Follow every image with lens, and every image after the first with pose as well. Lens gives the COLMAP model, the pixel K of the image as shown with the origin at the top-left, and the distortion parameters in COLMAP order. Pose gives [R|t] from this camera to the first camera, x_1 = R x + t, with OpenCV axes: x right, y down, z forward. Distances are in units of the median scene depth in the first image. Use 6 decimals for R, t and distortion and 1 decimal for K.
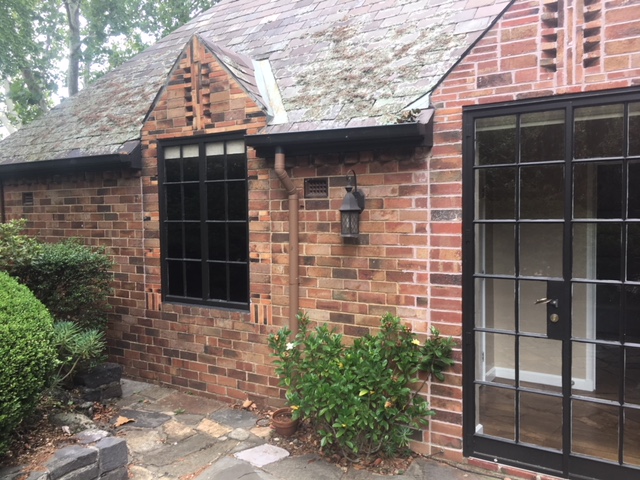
lens RADIAL K [[542.2, 0, 317.7], [0, 542.2, 240.8], [0, 0, 1]] dist [0.082687, -0.114144]
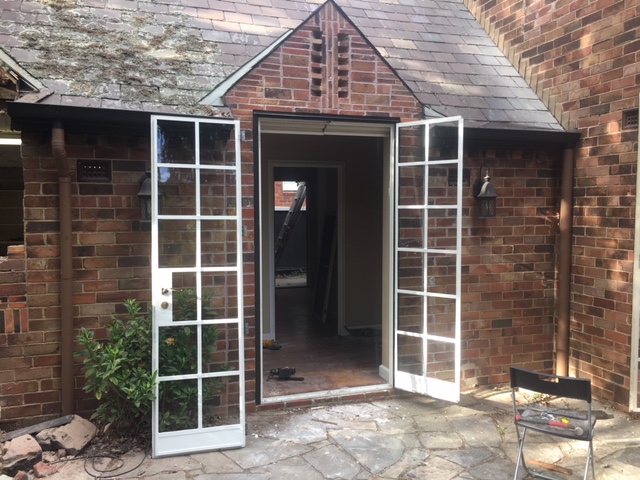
lens RADIAL K [[542.2, 0, 317.7], [0, 542.2, 240.8], [0, 0, 1]] dist [0.082687, -0.114144]
pose [[0.639235, -0.035524, 0.768190, -0.578073], [0.037443, 0.999185, 0.015048, 0.025004], [-0.768099, 0.019144, 0.640045, 0.147073]]
